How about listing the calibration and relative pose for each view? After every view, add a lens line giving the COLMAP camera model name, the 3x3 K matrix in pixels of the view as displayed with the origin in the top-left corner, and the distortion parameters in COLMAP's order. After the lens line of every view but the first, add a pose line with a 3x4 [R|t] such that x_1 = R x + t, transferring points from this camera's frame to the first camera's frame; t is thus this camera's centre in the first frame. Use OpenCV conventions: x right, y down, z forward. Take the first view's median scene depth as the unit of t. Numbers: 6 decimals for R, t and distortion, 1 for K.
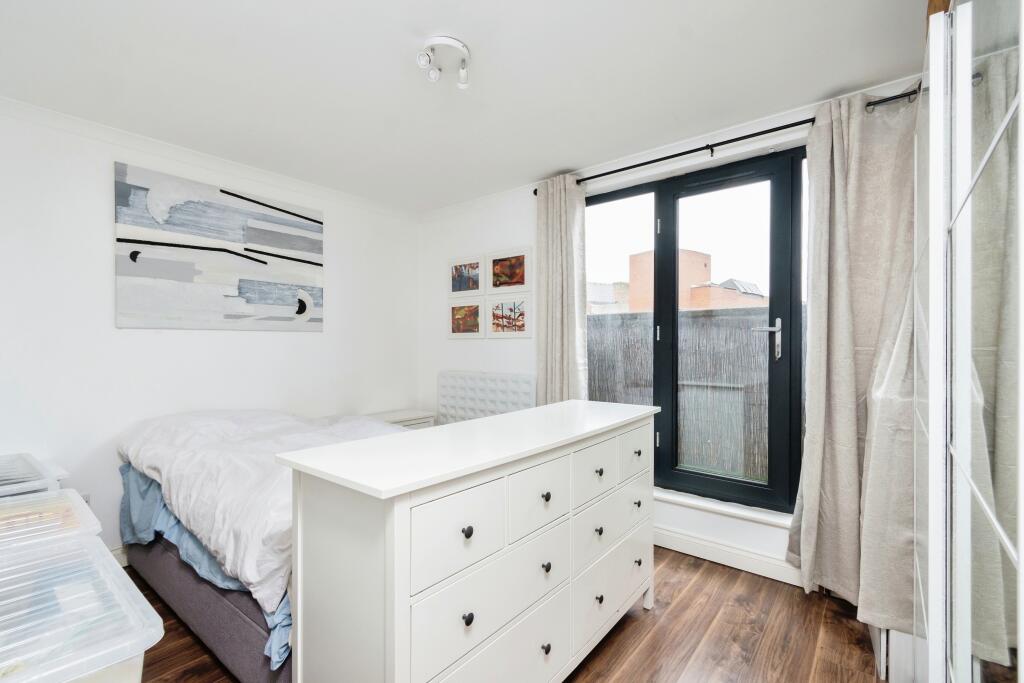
lens RADIAL K [[459.6, 0, 511.5], [0, 459.6, 344.8], [0, 0, 1]] dist [0.003167, 0.000023]
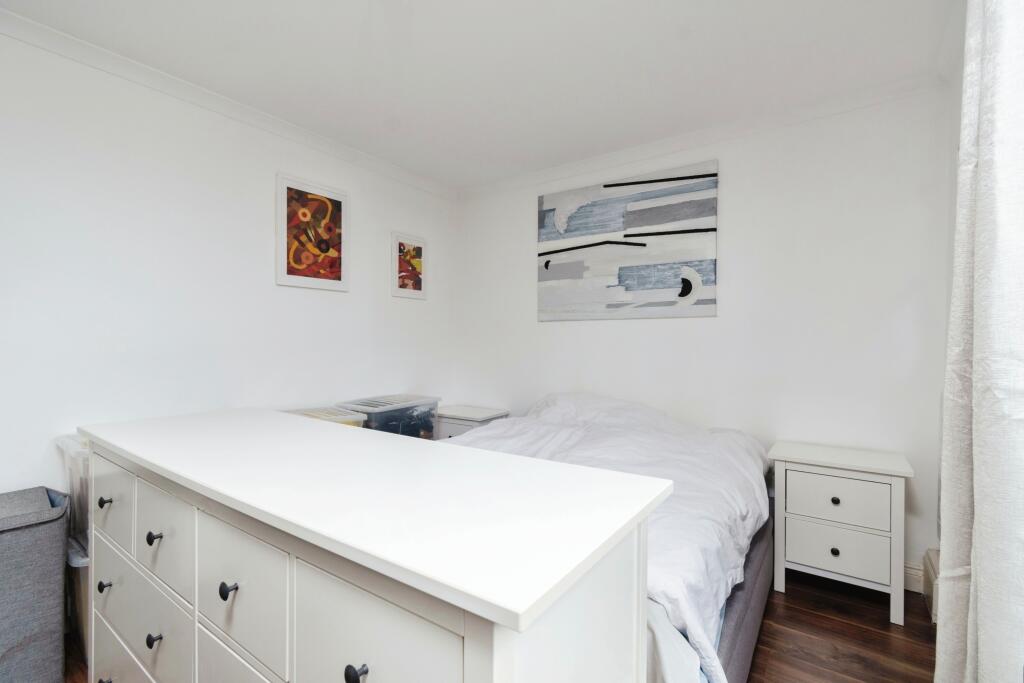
lens RADIAL K [[459.6, 0, 510.7], [0, 459.6, 339.4], [0, 0, 1]] dist [0.003167, 0.000023]
pose [[0.056139, -0.000262, -0.998423, 0.386922], [-0.003067, 0.999995, -0.000435, 0.013327], [0.998418, 0.003087, 0.056138, 0.710063]]
